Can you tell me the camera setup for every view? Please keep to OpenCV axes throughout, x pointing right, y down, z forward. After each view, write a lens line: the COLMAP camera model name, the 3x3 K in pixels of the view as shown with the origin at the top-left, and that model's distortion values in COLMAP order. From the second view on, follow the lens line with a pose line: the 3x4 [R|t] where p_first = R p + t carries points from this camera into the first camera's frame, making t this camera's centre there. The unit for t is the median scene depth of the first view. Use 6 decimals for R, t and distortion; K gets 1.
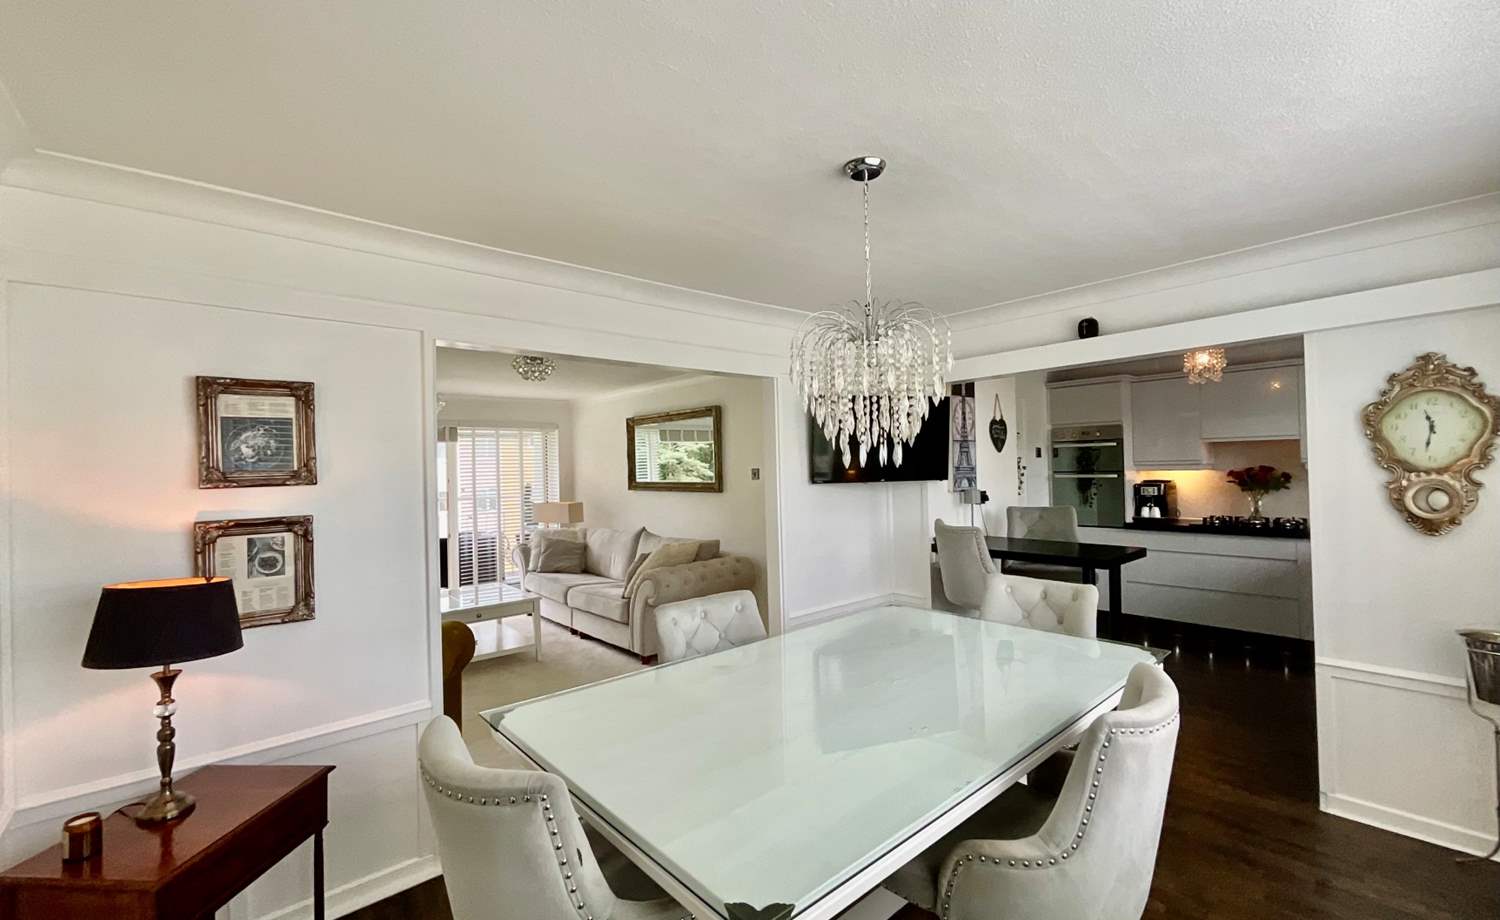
lens RADIAL K [[594.9, 0, 750.0], [0, 594.9, 460.0], [0, 0, 1]] dist [0.000919, 0.000092]
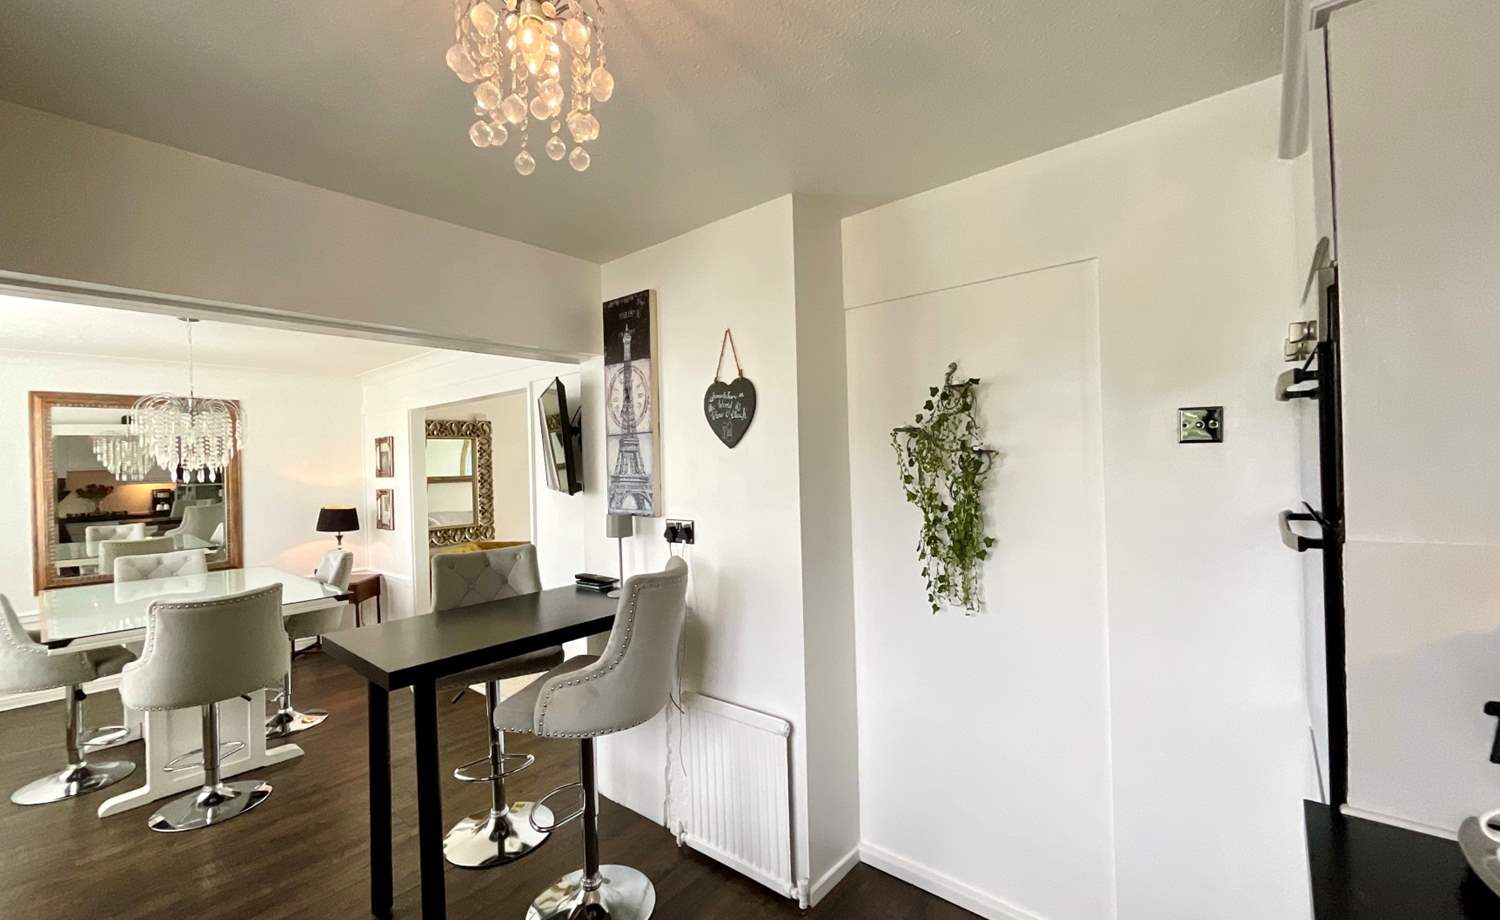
lens RADIAL K [[623.1, 0, 750.0], [0, 623.1, 460.0], [0, 0, 1]] dist [0.001428, 0.000148]
pose [[0.149534, 0.019746, -0.988559, 1.018980], [0.042751, 0.998736, 0.026416, -0.016983], [0.987832, -0.046212, 0.148500, 1.027175]]
